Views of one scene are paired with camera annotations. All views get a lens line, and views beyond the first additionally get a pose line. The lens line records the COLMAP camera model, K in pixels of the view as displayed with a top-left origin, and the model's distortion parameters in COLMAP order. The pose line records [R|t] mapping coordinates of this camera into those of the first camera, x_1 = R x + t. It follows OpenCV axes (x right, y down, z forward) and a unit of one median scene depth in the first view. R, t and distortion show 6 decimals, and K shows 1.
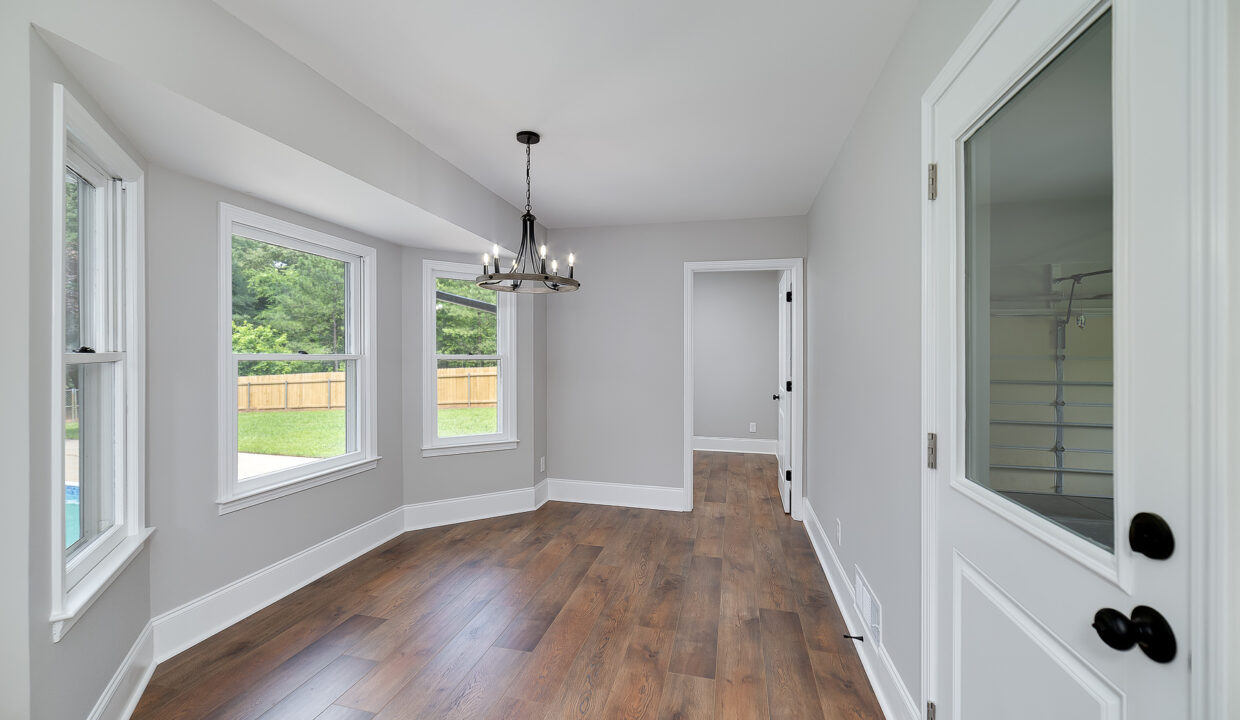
lens RADIAL K [[490.4, 0, 671.7], [0, 490.4, 361.2], [0, 0, 1]] dist [-0.000415, 0.000043]
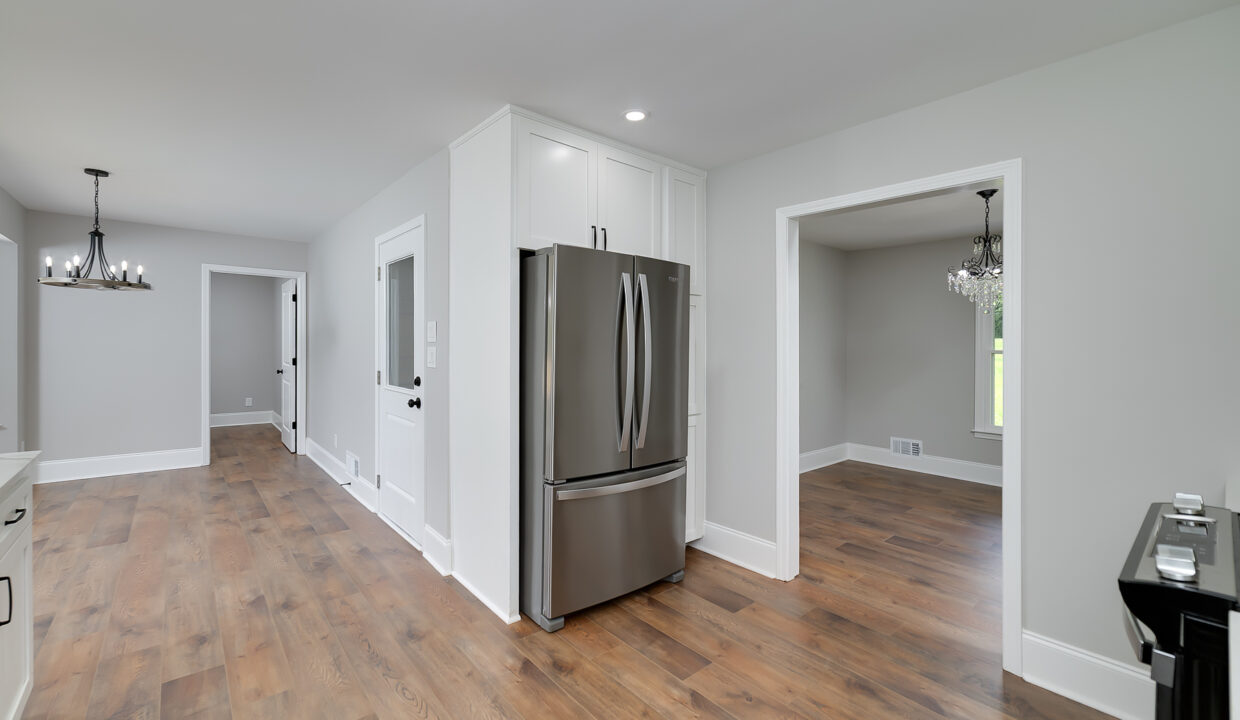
lens RADIAL K [[493.7, 0, 538.4], [0, 493.7, 346.6], [0, 0, 1]] dist [-0.002819, 0.000190]
pose [[0.728583, -0.002885, 0.684951, -0.311143], [0.000800, 0.999994, 0.003361, 0.005094], [-0.684957, -0.001901, 0.728581, -0.718438]]
